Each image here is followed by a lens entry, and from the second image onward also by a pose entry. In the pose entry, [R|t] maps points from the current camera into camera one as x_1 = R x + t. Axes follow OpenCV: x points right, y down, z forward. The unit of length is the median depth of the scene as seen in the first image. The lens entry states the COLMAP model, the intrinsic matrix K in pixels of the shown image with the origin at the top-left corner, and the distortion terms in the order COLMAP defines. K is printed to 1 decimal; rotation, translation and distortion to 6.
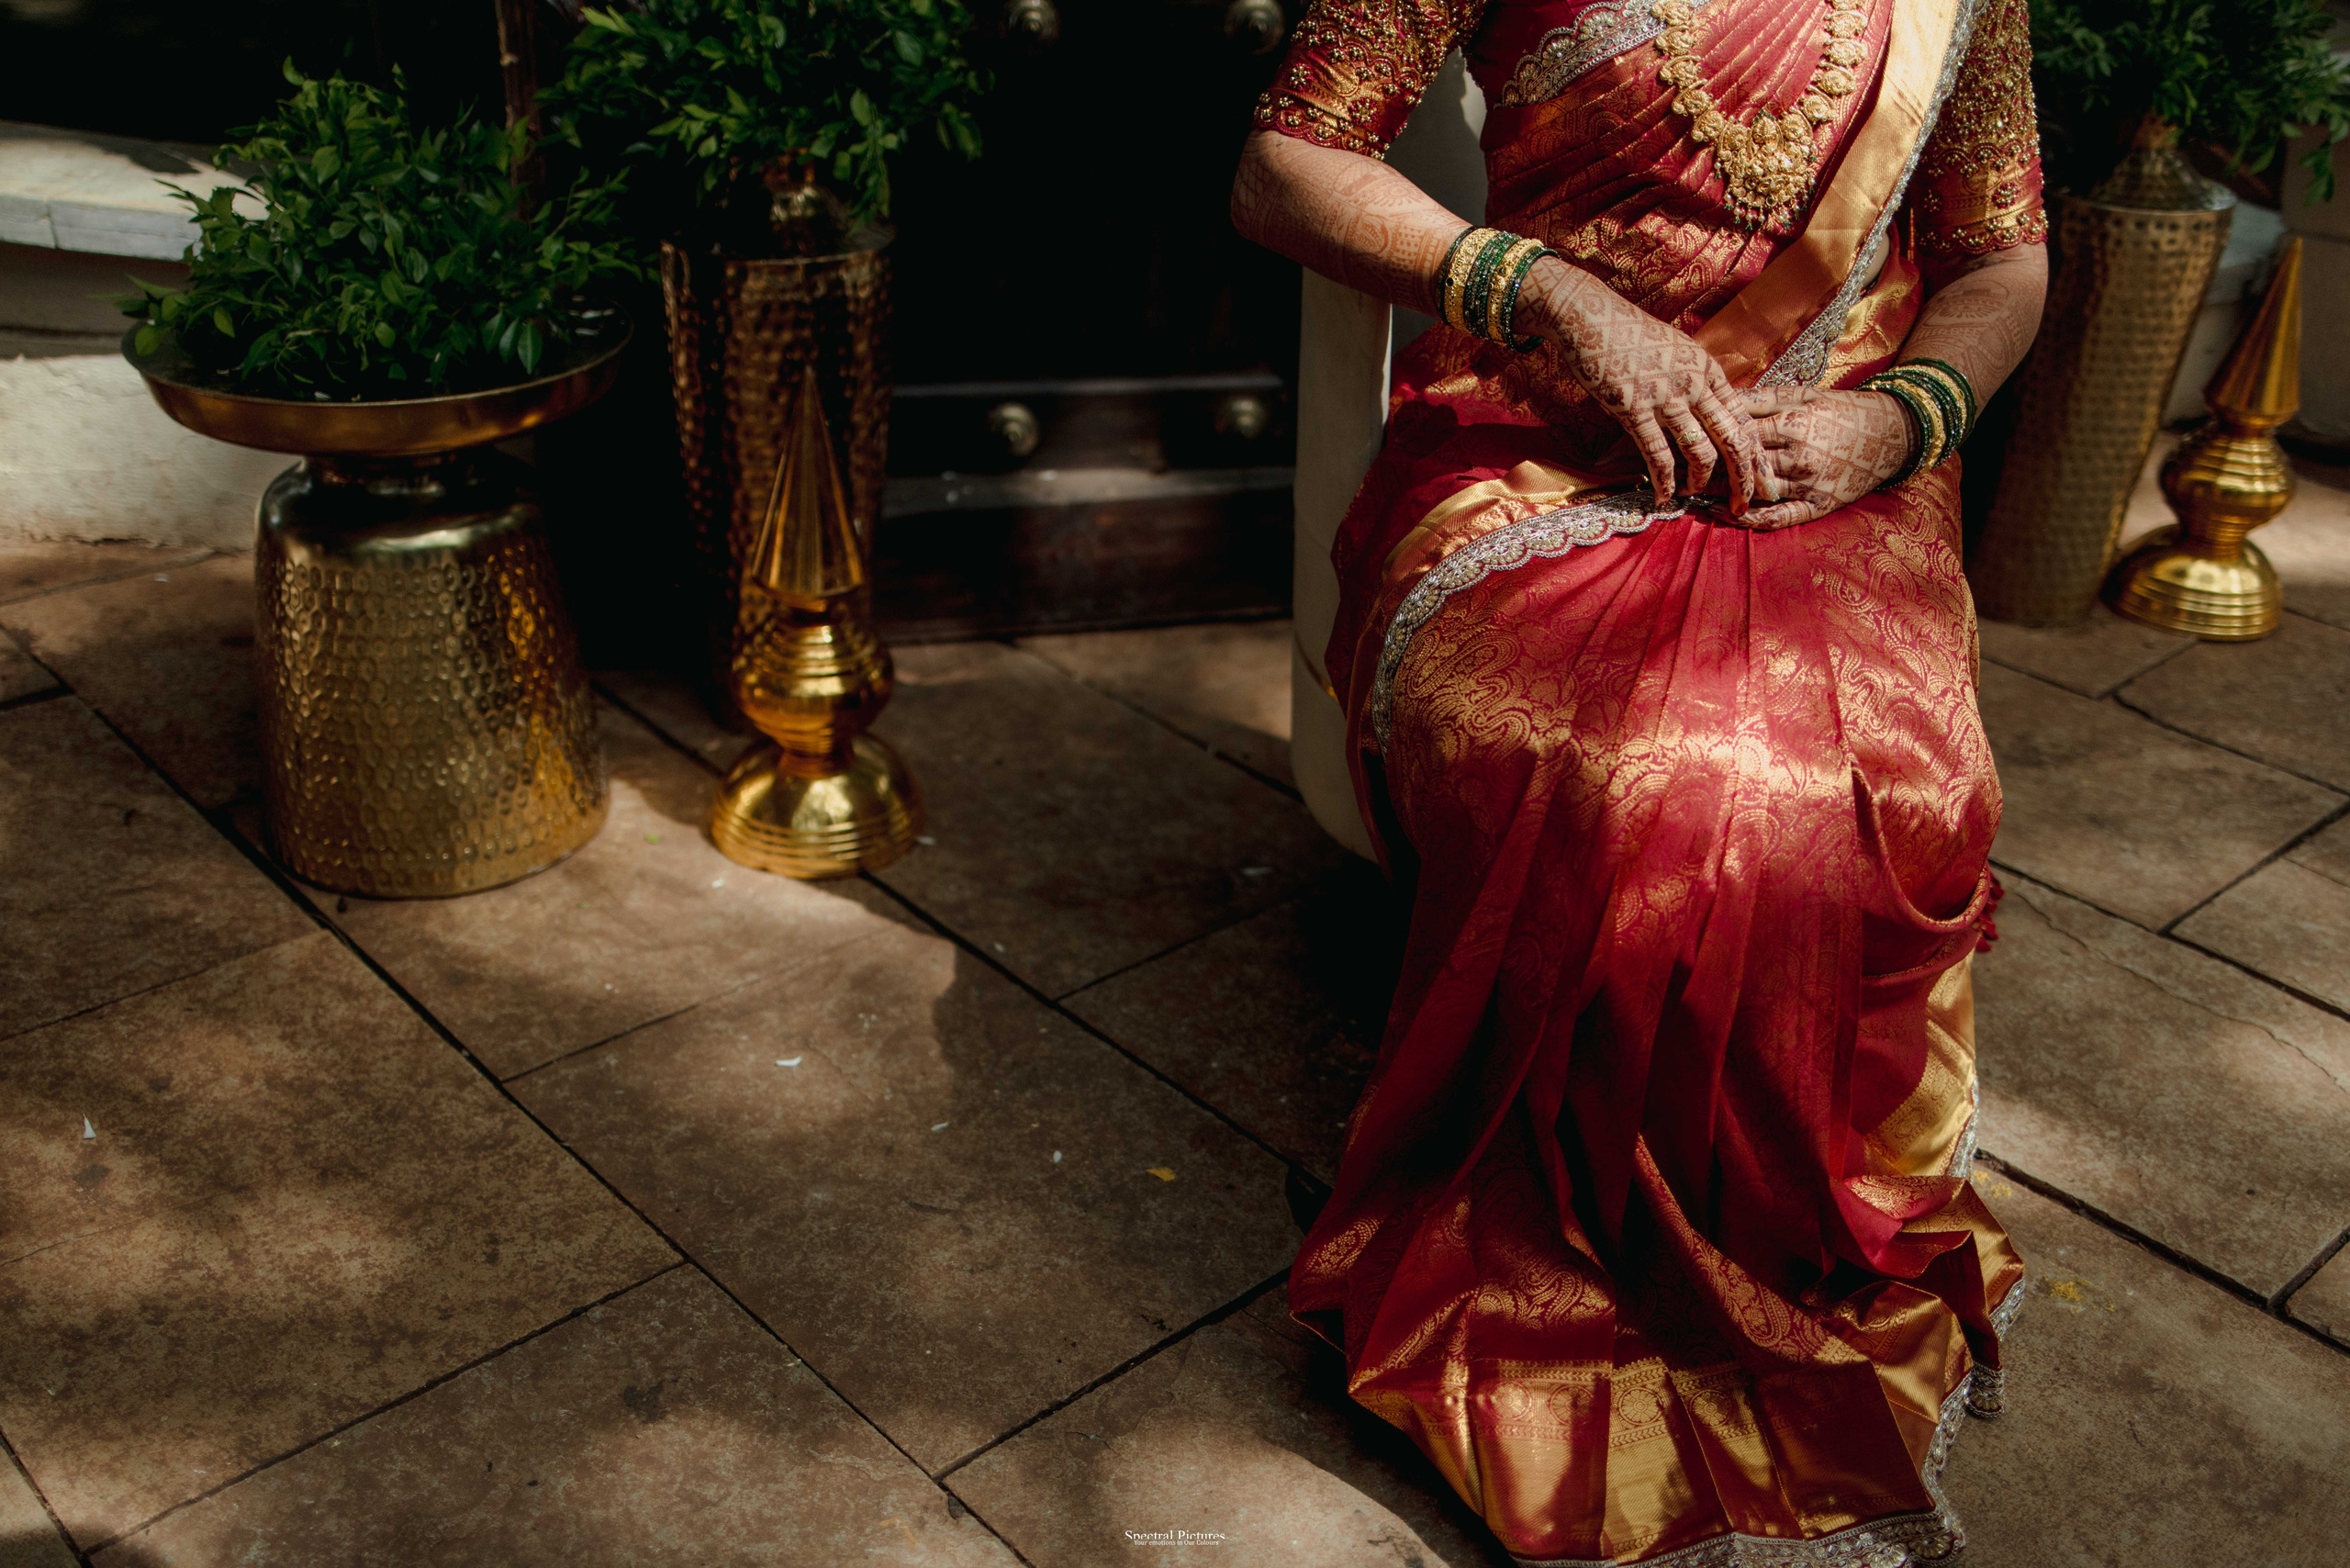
lens RADIAL K [[2440.0, 0, 1185.0], [0, 2440.0, 818.8], [0, 0, 1]] dist [-0.012818, 0.000000]
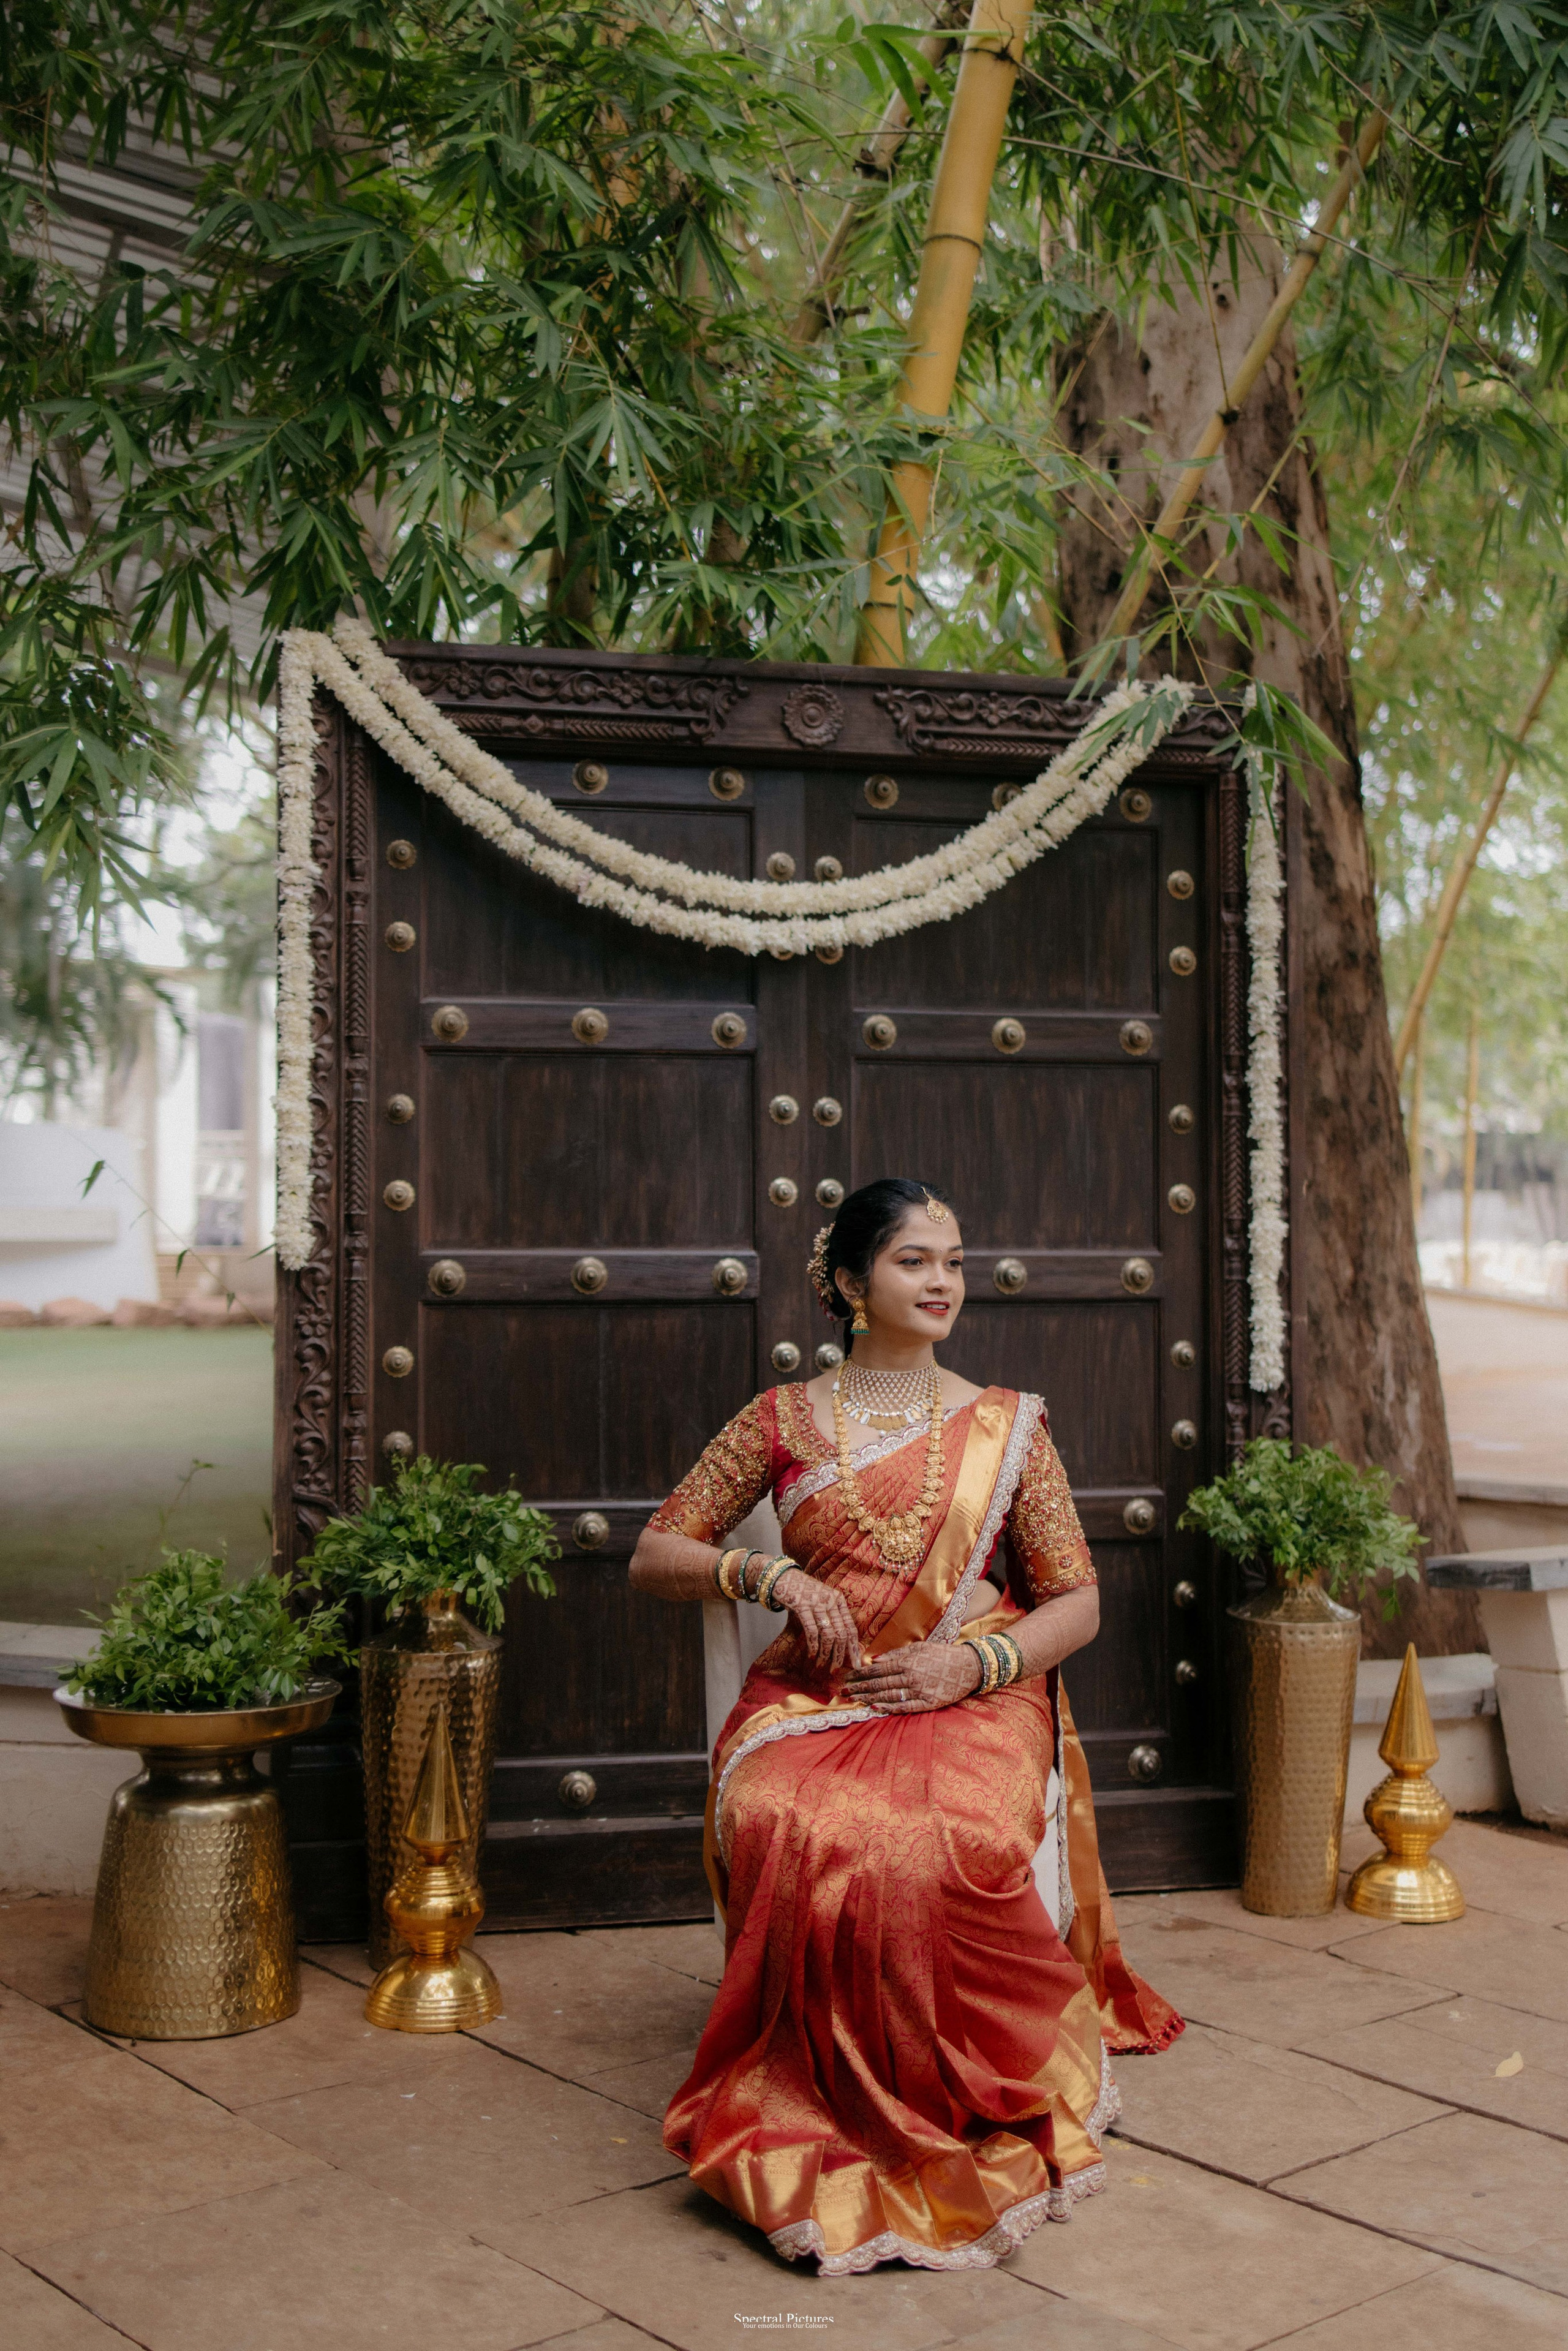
lens RADIAL K [[2667.9, 0, 821.1], [0, 2667.9, 1165.6], [0, 0, 1]] dist [0.046420, 0.000000]
pose [[0.999232, -0.028356, -0.027048, 0.172190], [0.011914, 0.877374, -0.479660, 0.384011], [0.037332, 0.478969, 0.877037, -0.819057]]
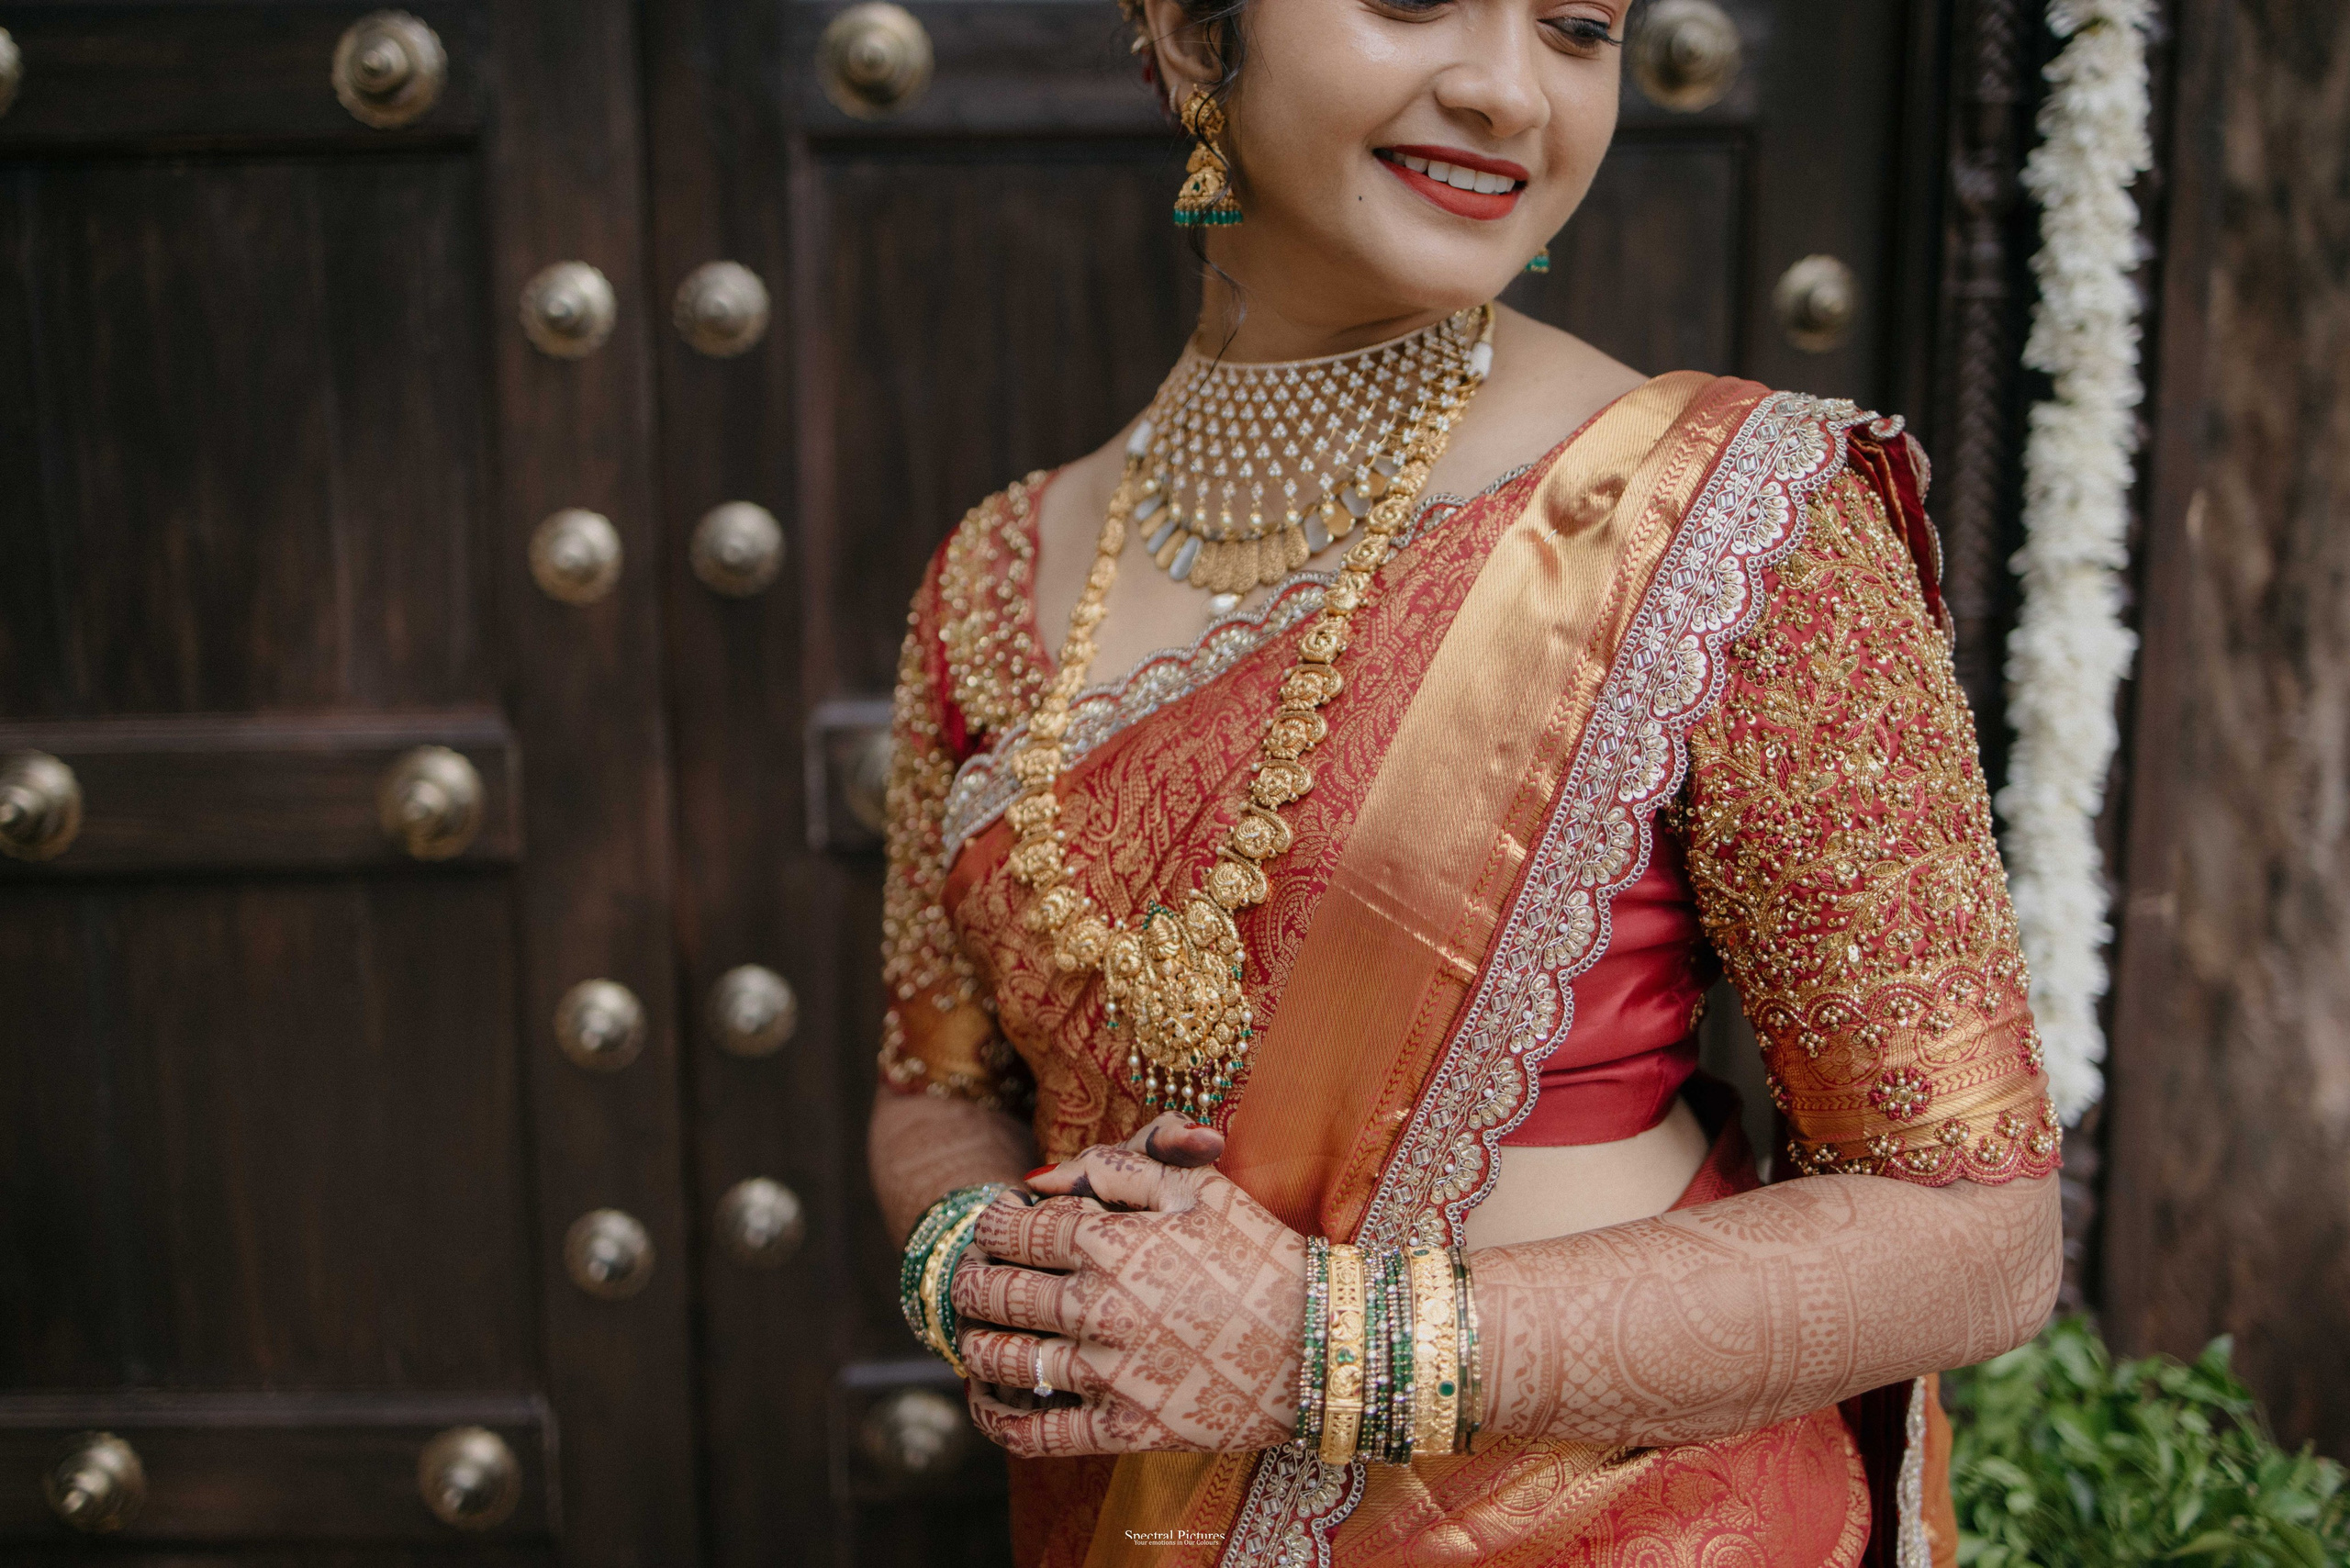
lens RADIAL K [[2440.0, 0, 1159.6], [0, 2440.0, 791.8], [0, 0, 1]] dist [-0.012818, 0.000000]
pose [[0.973765, 0.006516, -0.227464, 0.394545], [-0.066961, 0.963538, -0.259056, -0.416168], [0.217482, 0.267491, 0.938696, 0.521565]]
